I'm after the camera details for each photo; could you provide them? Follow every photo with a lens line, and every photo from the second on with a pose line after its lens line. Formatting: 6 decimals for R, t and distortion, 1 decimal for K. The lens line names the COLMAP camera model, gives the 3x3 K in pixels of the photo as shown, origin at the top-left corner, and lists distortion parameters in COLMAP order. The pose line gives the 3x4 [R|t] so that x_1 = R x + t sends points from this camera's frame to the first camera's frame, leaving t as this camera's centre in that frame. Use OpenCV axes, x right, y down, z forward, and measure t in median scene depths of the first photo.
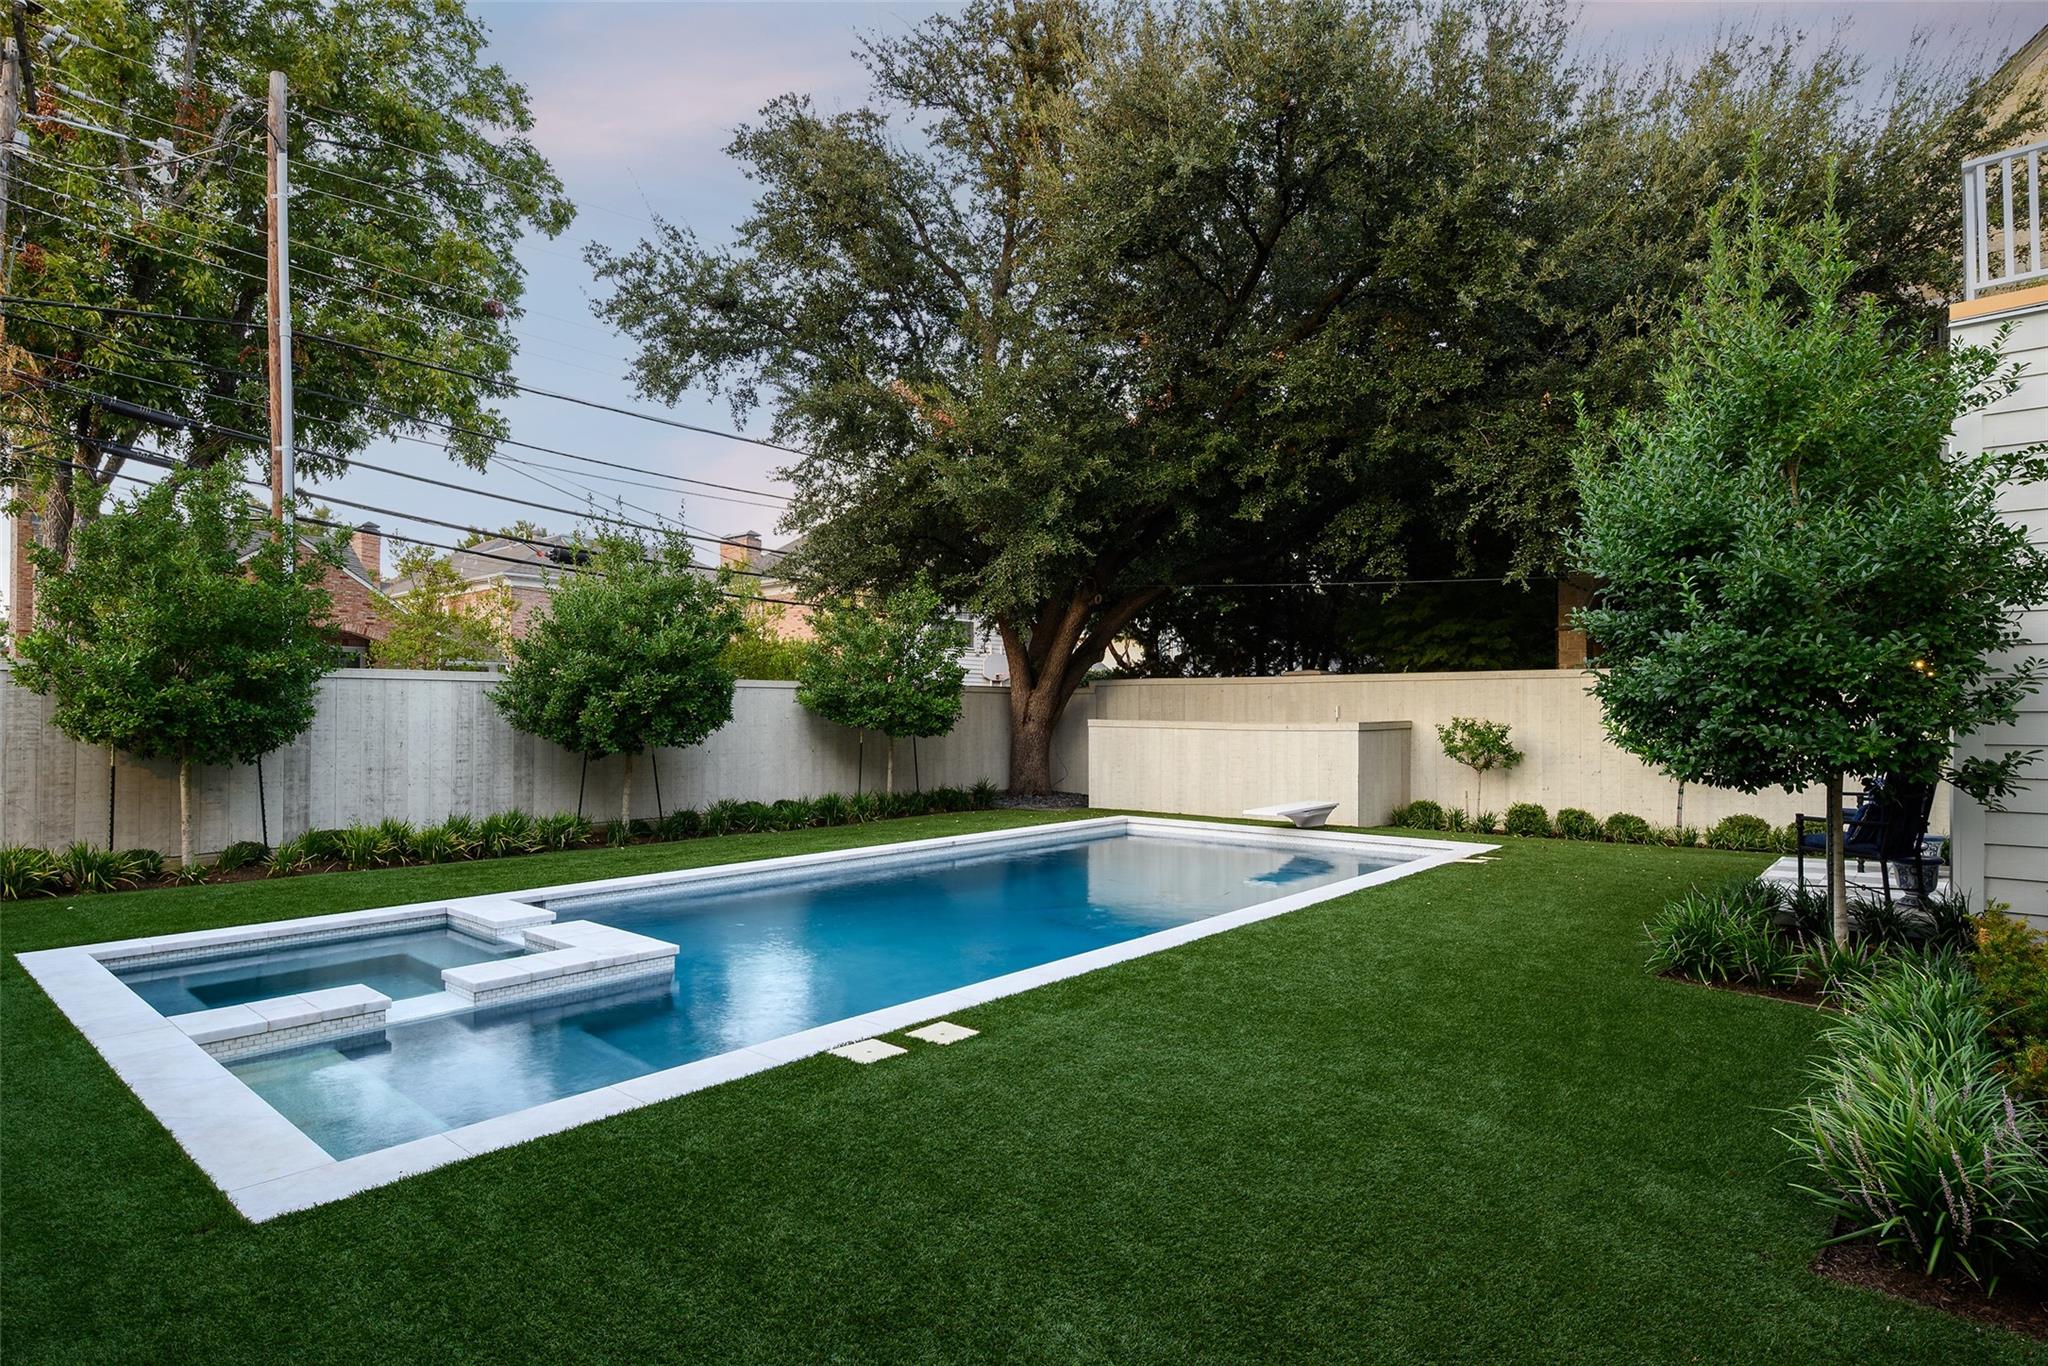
lens RADIAL K [[1087.4, 0, 1015.2], [0, 1087.4, 699.9], [0, 0, 1]] dist [-0.000097, -0.000023]
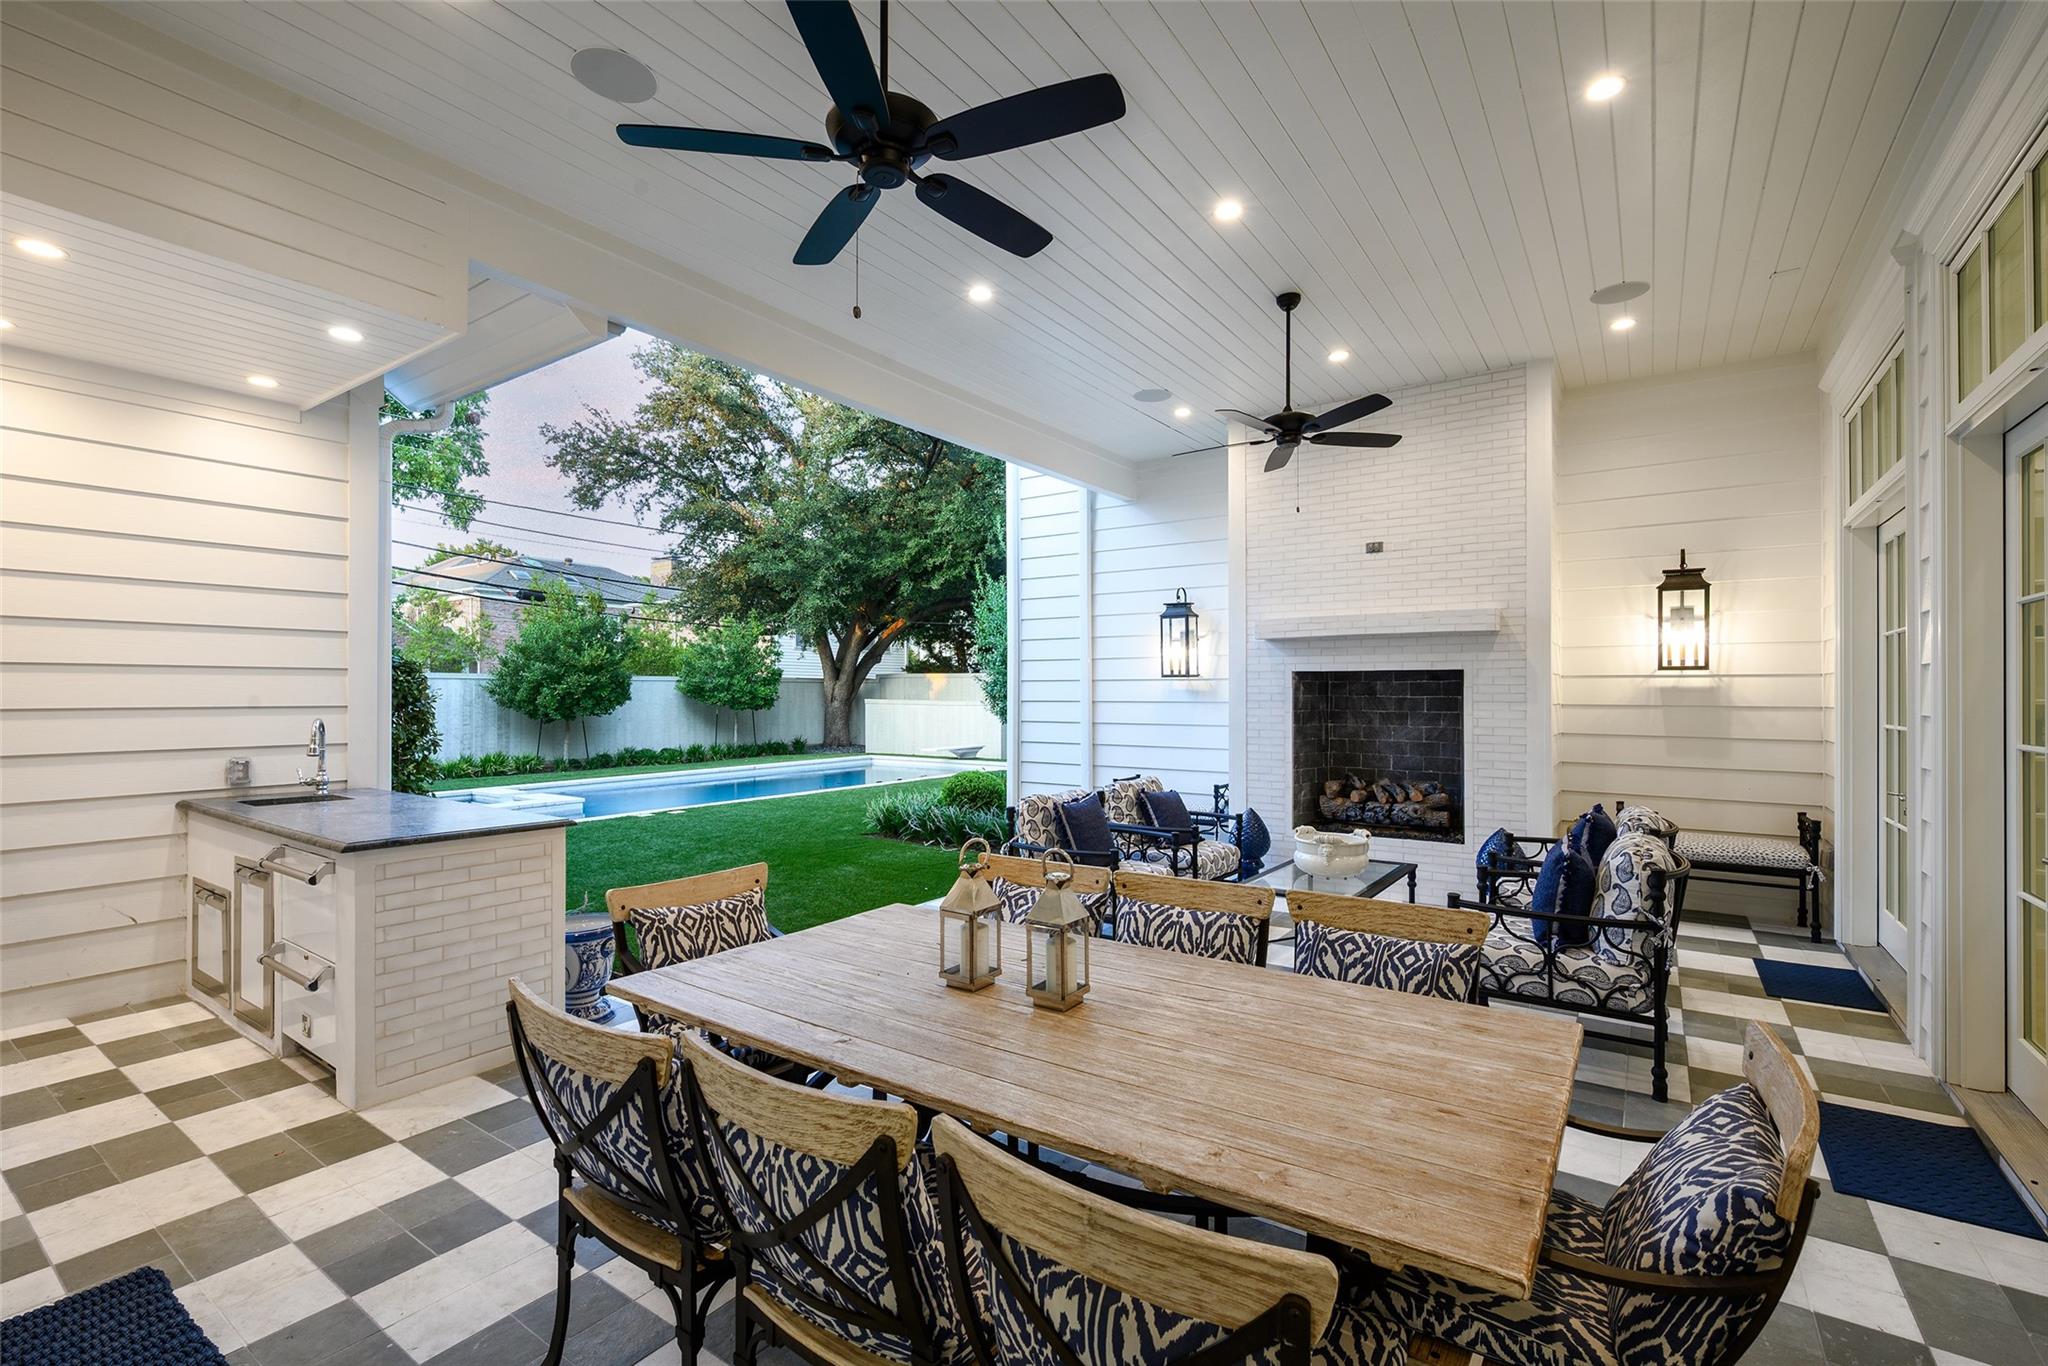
lens RADIAL K [[896.4, 0, 1024.0], [0, 896.4, 683.0], [0, 0, 1]] dist [0.000902, -0.000018]
pose [[0.992789, -0.000184, 0.119879, 0.169364], [-0.000190, 0.999995, 0.003108, -0.012394], [-0.119879, -0.003109, 0.992784, -0.437505]]
